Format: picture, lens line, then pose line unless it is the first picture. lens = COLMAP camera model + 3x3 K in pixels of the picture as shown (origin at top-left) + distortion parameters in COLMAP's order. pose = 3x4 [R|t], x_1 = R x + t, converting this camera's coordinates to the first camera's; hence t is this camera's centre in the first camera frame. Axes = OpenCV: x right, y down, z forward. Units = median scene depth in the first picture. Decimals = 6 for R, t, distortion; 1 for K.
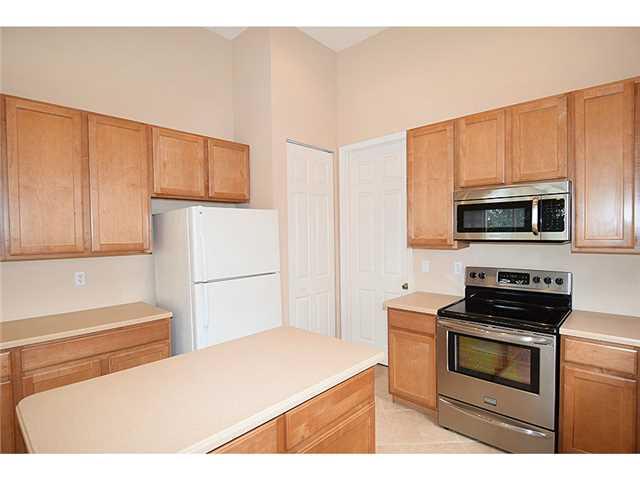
lens RADIAL K [[336.5, 0, 320.0], [0, 336.5, 240.0], [0, 0, 1]] dist [-0.018848, -0.000937]
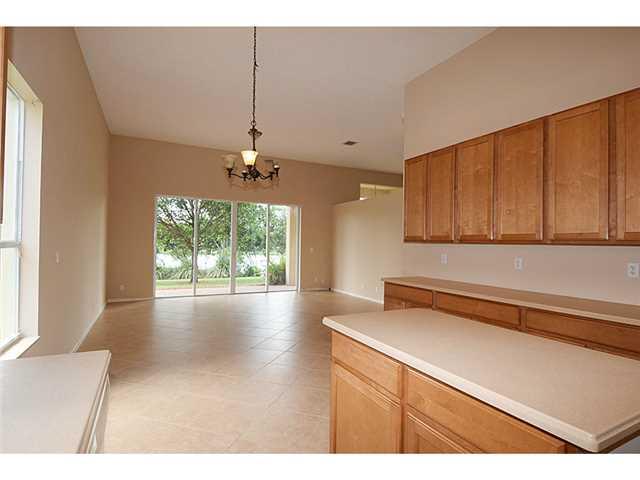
lens RADIAL K [[336.5, 0, 320.0], [0, 336.5, 240.0], [0, 0, 1]] dist [-0.018848, -0.000937]
pose [[-0.333957, -0.016722, -0.942440, 0.446718], [-0.052658, 0.998612, 0.000941, 0.071984], [0.941116, 0.049941, -0.334374, 0.487221]]
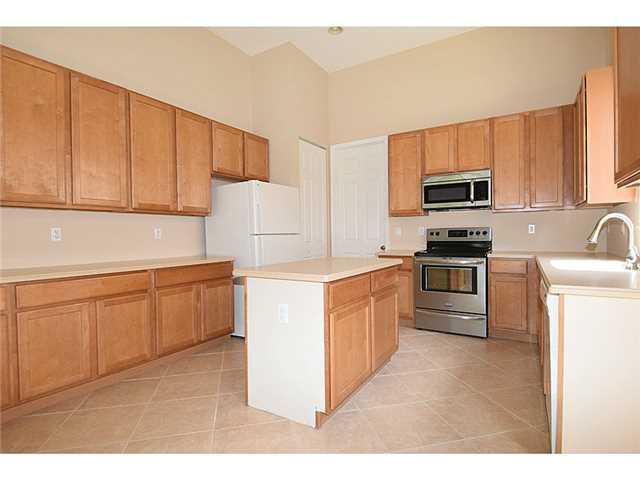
lens RADIAL K [[334.5, 0, 320.0], [0, 334.5, 240.0], [0, 0, 1]] dist [-0.002634, -0.001110]
pose [[0.979071, -0.004407, 0.203471, -0.368258], [0.005554, 0.999972, -0.005066, 0.148590], [-0.203443, 0.006090, 0.979068, -0.397415]]
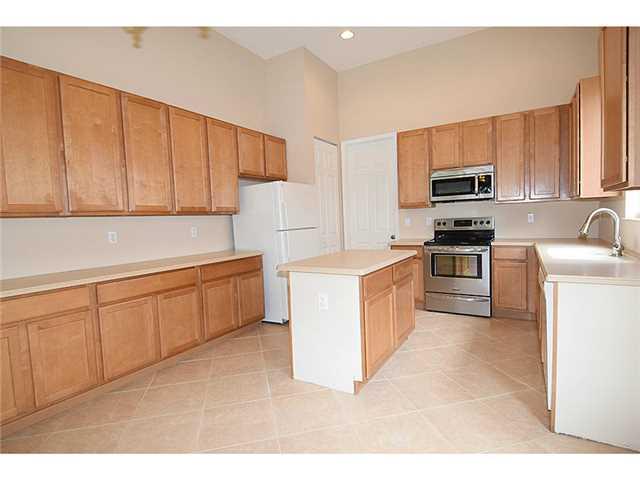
lens RADIAL K [[332.7, 0, 320.0], [0, 332.7, 240.0], [0, 0, 1]] dist [-0.001036, -0.000360]
pose [[0.977958, -0.040112, 0.204914, -0.483631], [0.032656, 0.998680, 0.039644, 0.108467], [-0.206233, -0.032079, 0.977977, -0.510167]]
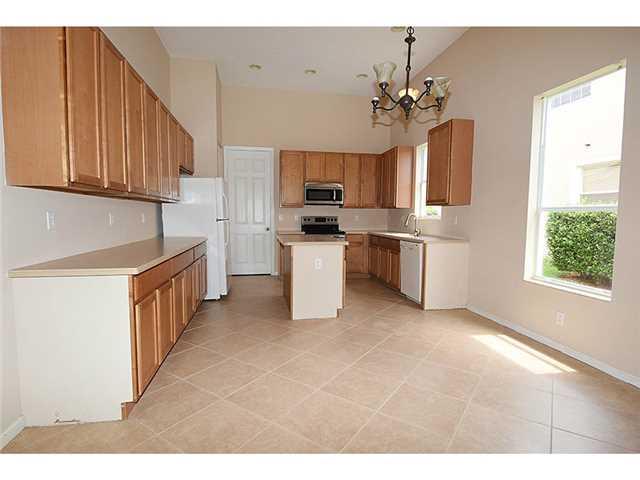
lens RADIAL K [[334.5, 0, 320.0], [0, 334.5, 240.0], [0, 0, 1]] dist [-0.002634, -0.001110]
pose [[0.596942, -0.044947, 0.801024, -1.442491], [0.002471, 0.998528, 0.054188, 0.129668], [-0.802280, -0.030368, 0.596175, -0.497923]]
